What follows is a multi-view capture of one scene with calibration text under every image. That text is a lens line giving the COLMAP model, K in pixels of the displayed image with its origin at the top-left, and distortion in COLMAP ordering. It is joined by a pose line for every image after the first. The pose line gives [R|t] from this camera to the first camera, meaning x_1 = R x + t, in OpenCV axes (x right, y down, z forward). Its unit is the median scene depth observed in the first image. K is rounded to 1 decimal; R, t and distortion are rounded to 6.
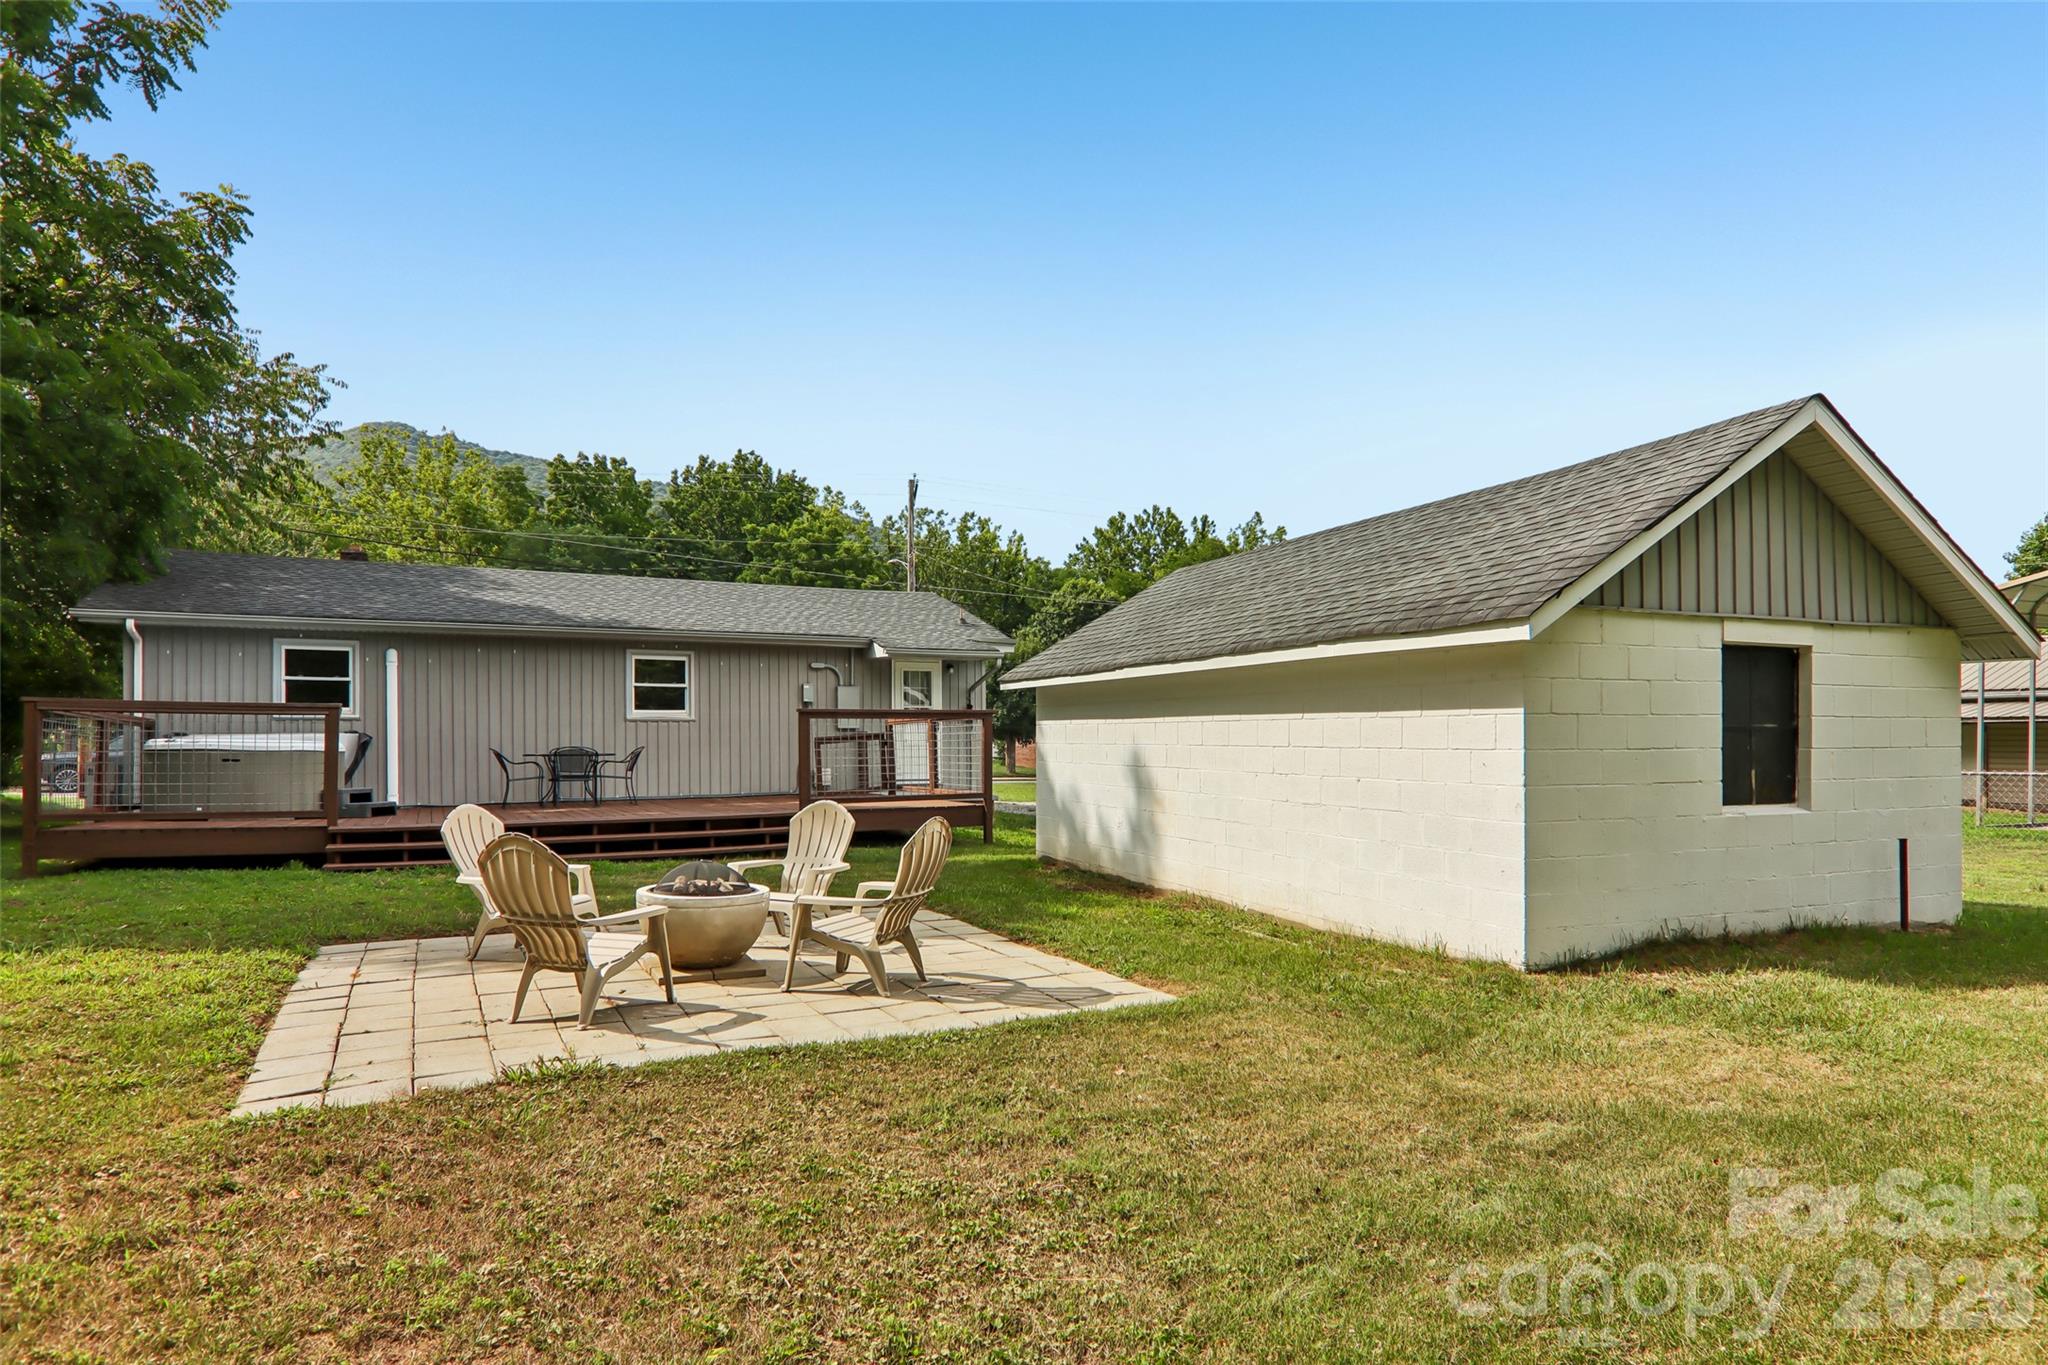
lens RADIAL K [[1135.7, 0, 1023.9], [0, 1135.7, 734.7], [0, 0, 1]] dist [0.004501, -0.012234]
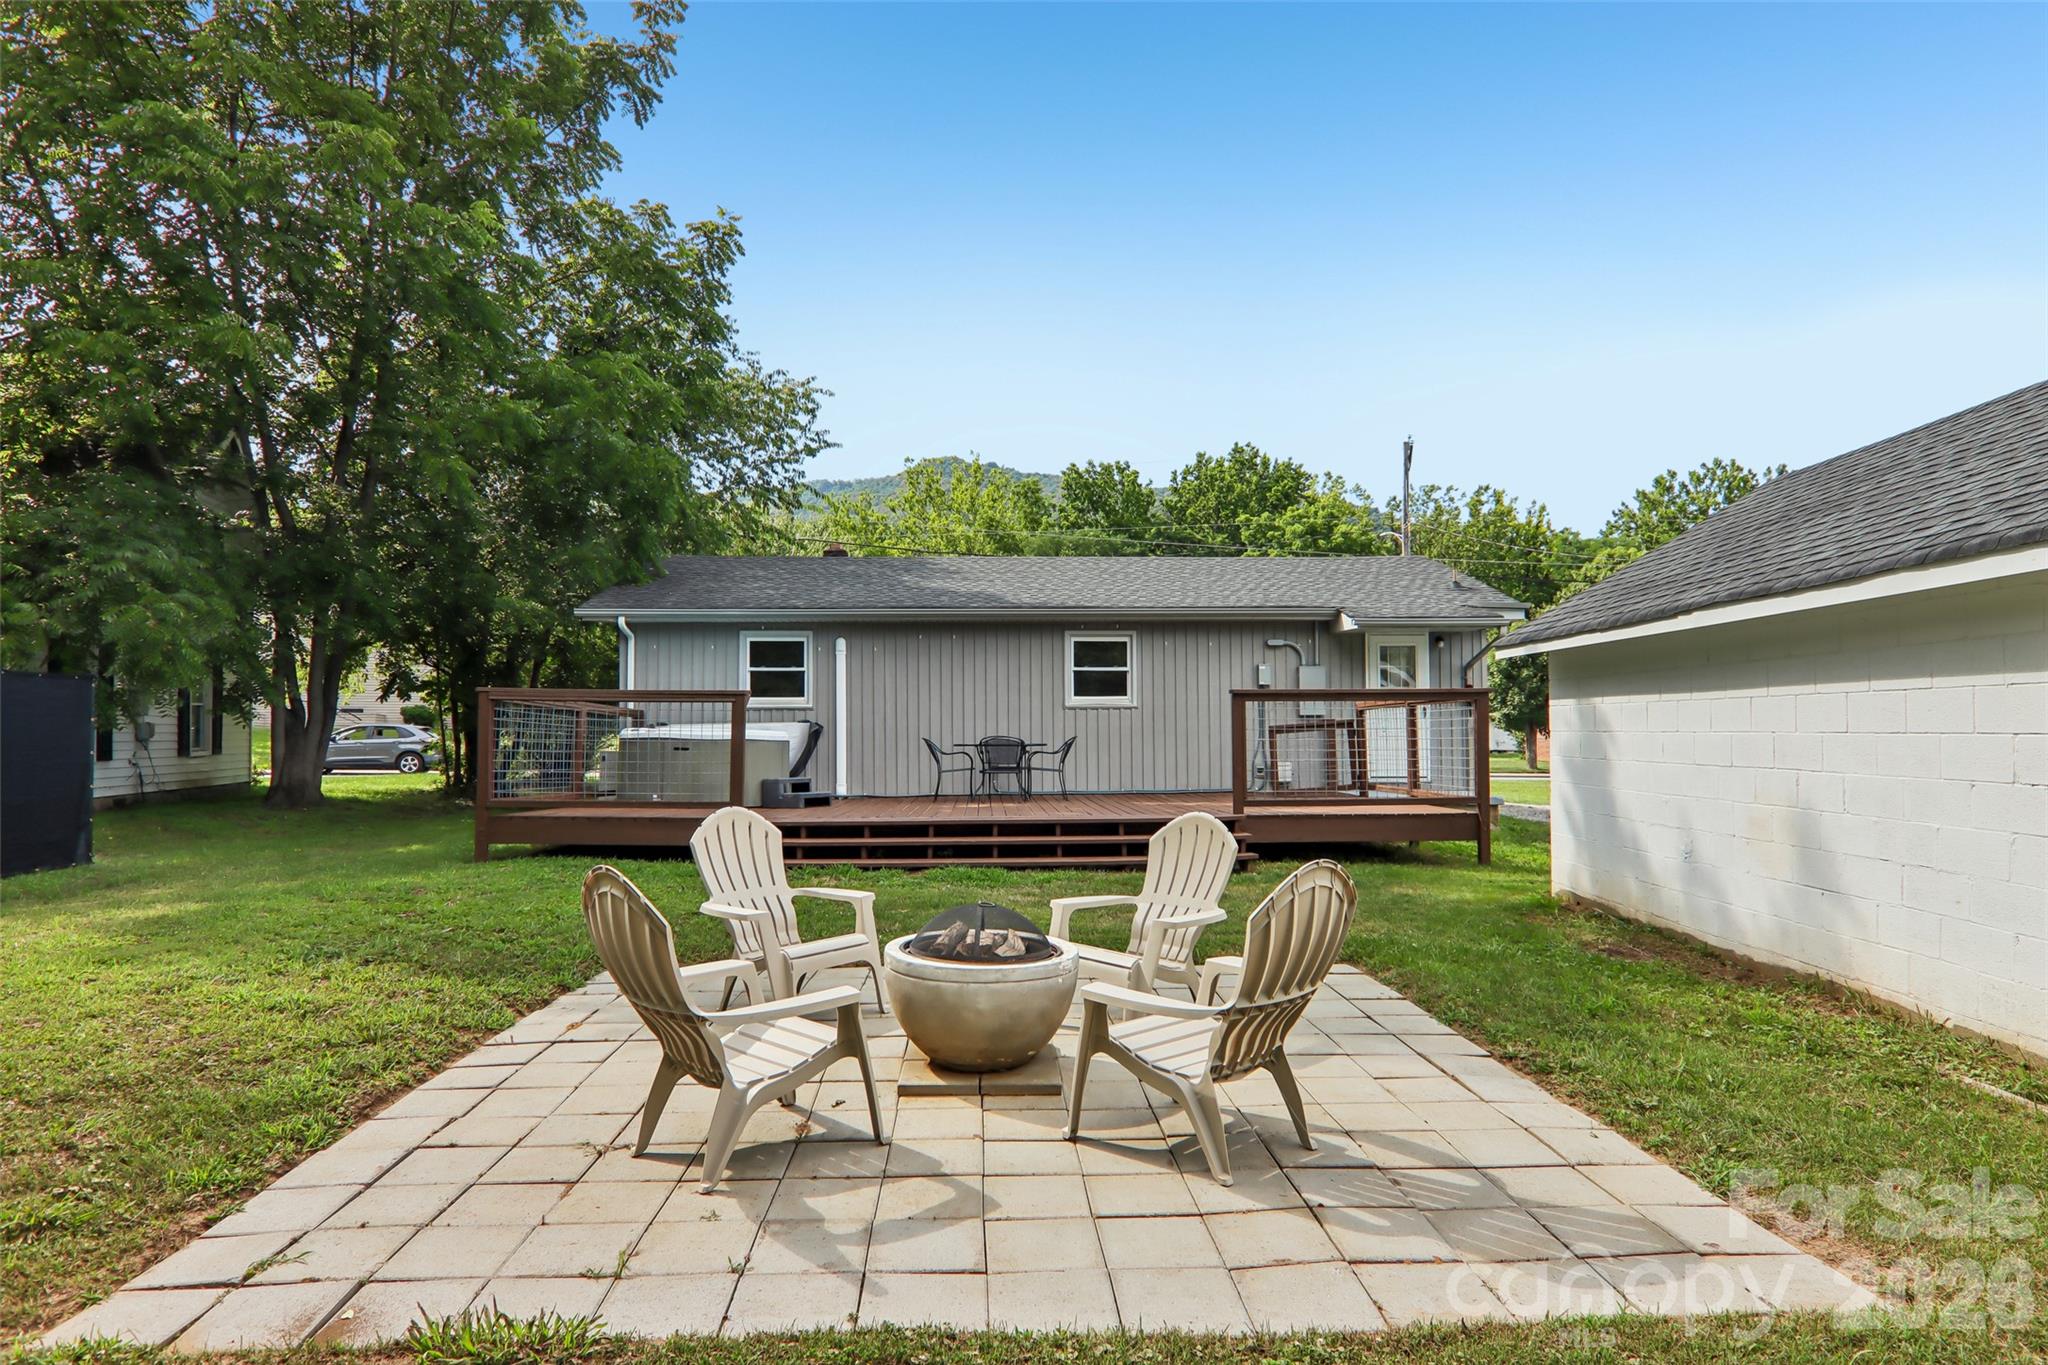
lens RADIAL K [[1119.3, 0, 1044.3], [0, 1119.3, 710.6], [0, 0, 1]] dist [0.023114, -0.040375]
pose [[0.911330, -0.008909, -0.411579, 0.008688], [0.002902, 0.999880, -0.015216, 0.003206], [0.411665, 0.012672, 0.911247, 0.161937]]
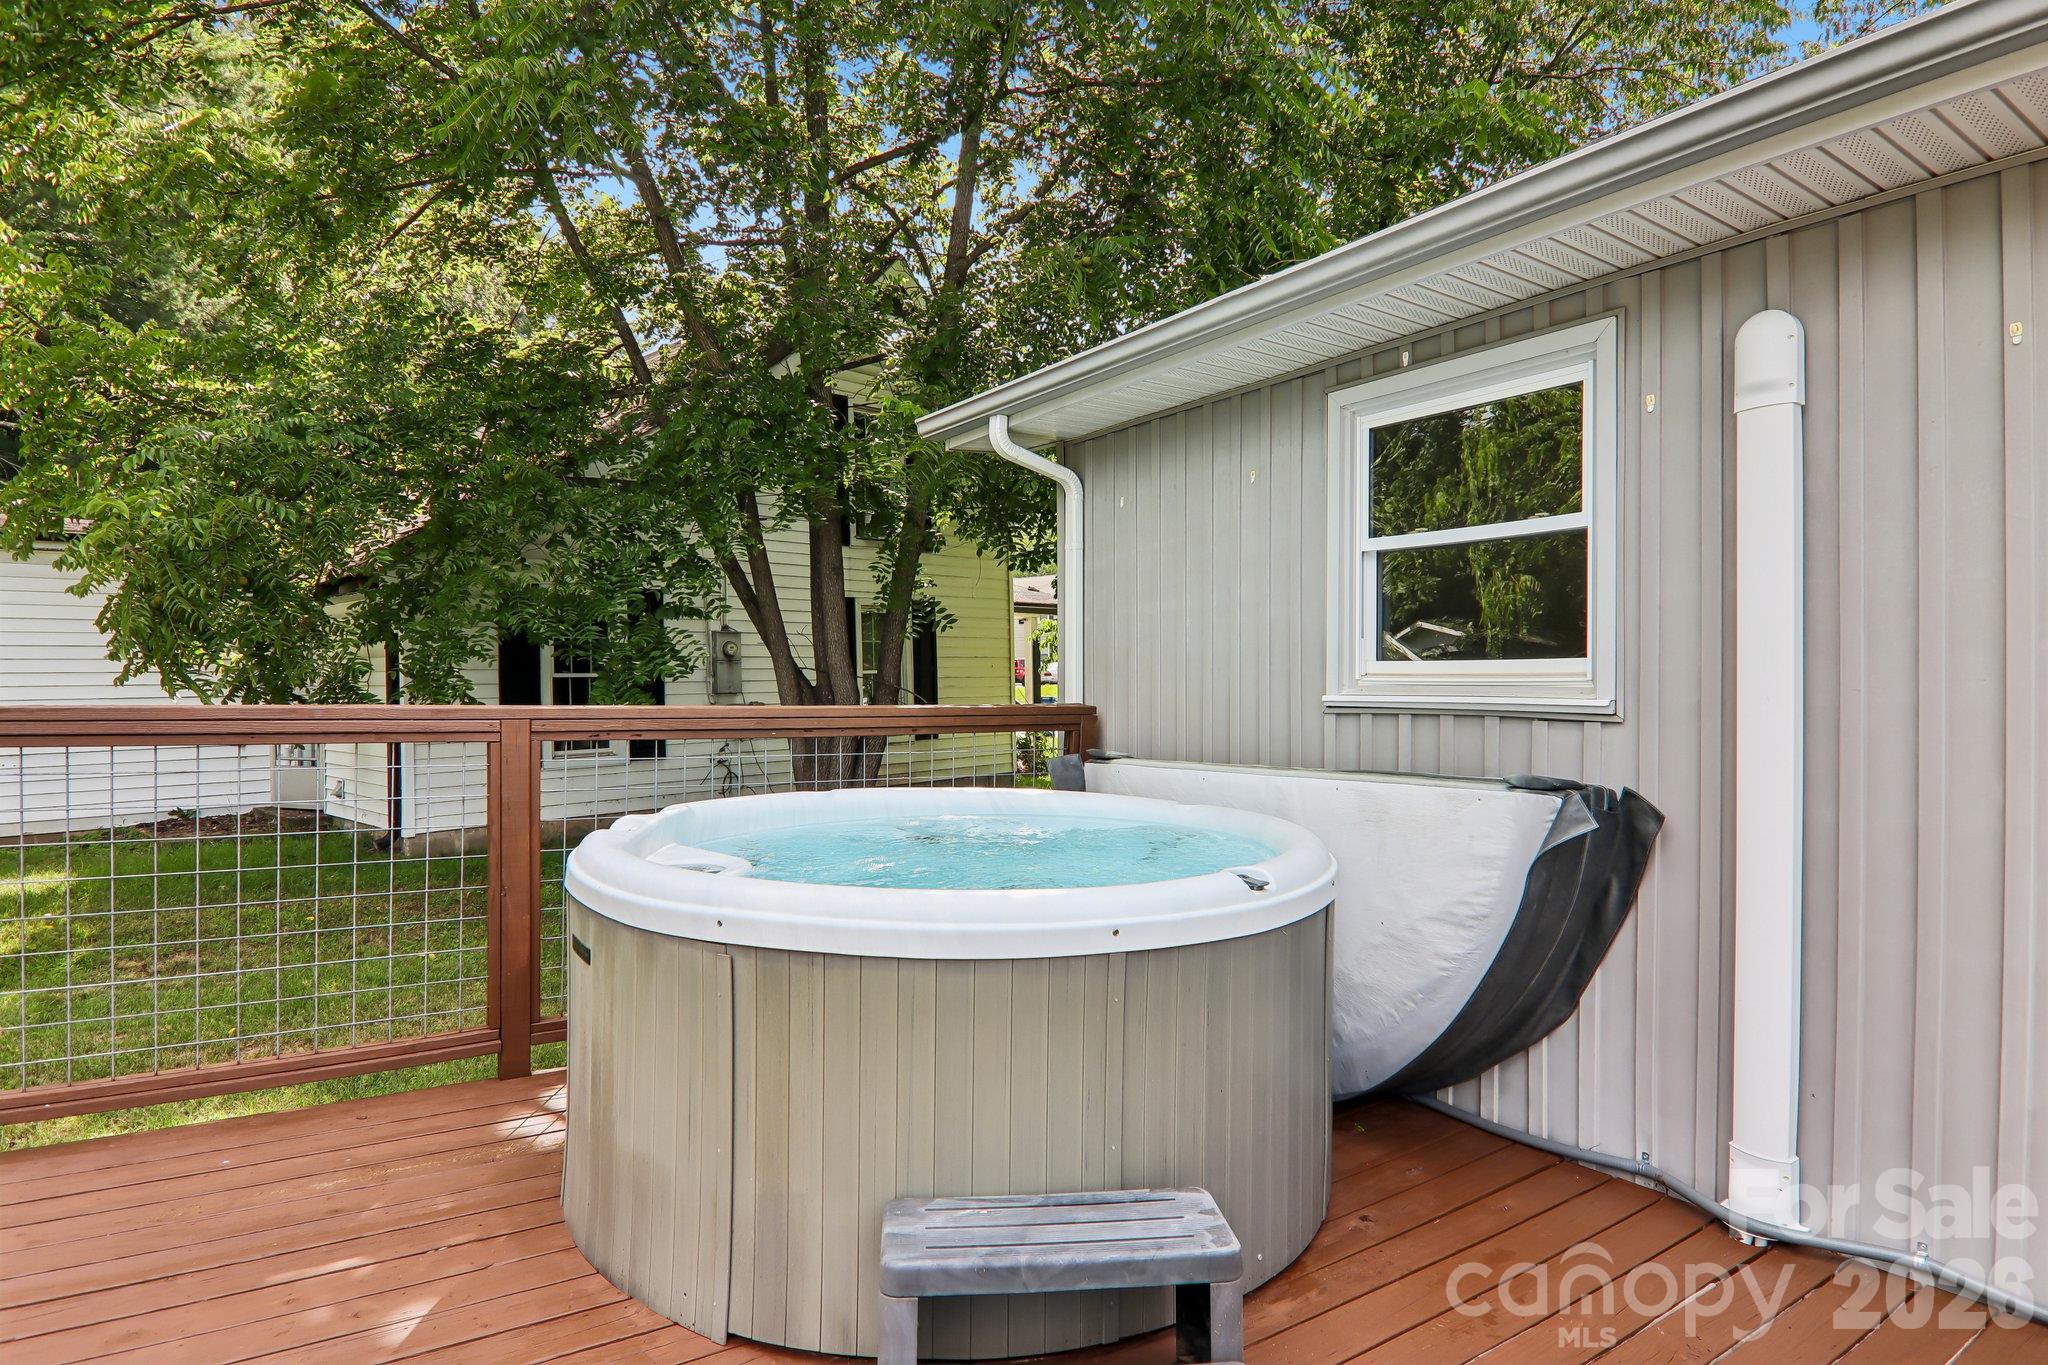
lens RADIAL K [[1139.2, 0, 1017.2], [0, 1139.2, 692.0], [0, 0, 1]] dist [0.030812, -0.014666]
pose [[0.139829, 0.004896, -0.990164, -0.361428], [-0.008289, 0.999959, 0.003774, -0.015960], [0.990141, 0.007680, 0.139864, 0.777161]]
